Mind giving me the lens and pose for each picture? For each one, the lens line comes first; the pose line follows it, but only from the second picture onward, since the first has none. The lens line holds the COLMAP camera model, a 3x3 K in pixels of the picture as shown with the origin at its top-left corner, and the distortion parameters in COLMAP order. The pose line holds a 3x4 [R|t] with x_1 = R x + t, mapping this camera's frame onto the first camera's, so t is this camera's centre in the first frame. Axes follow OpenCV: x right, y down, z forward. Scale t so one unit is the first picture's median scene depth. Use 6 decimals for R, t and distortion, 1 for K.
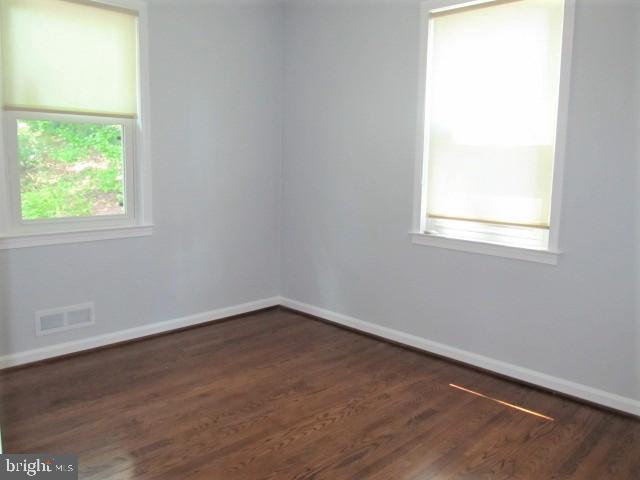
lens RADIAL K [[522.9, 0, 320.0], [0, 522.9, 240.0], [0, 0, 1]] dist [-0.065668, 0.002618]
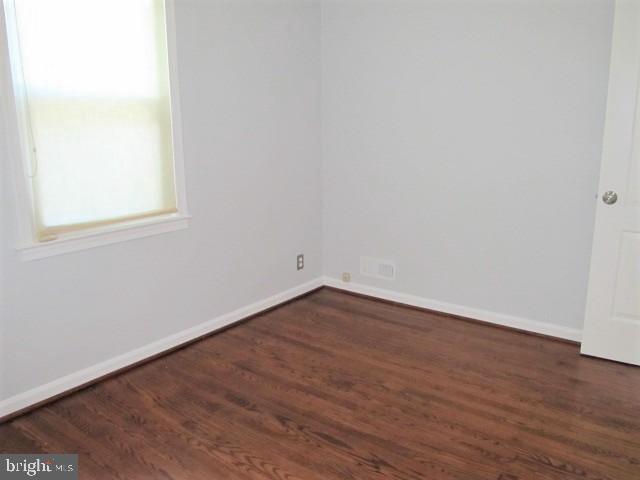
lens RADIAL K [[522.9, 0, 320.0], [0, 522.9, 240.0], [0, 0, 1]] dist [-0.065668, 0.002618]
pose [[-0.143529, -0.237443, 0.960739, -0.701740], [0.149687, 0.954413, 0.258242, -0.184316], [-0.978260, 0.180876, -0.101444, 0.907744]]
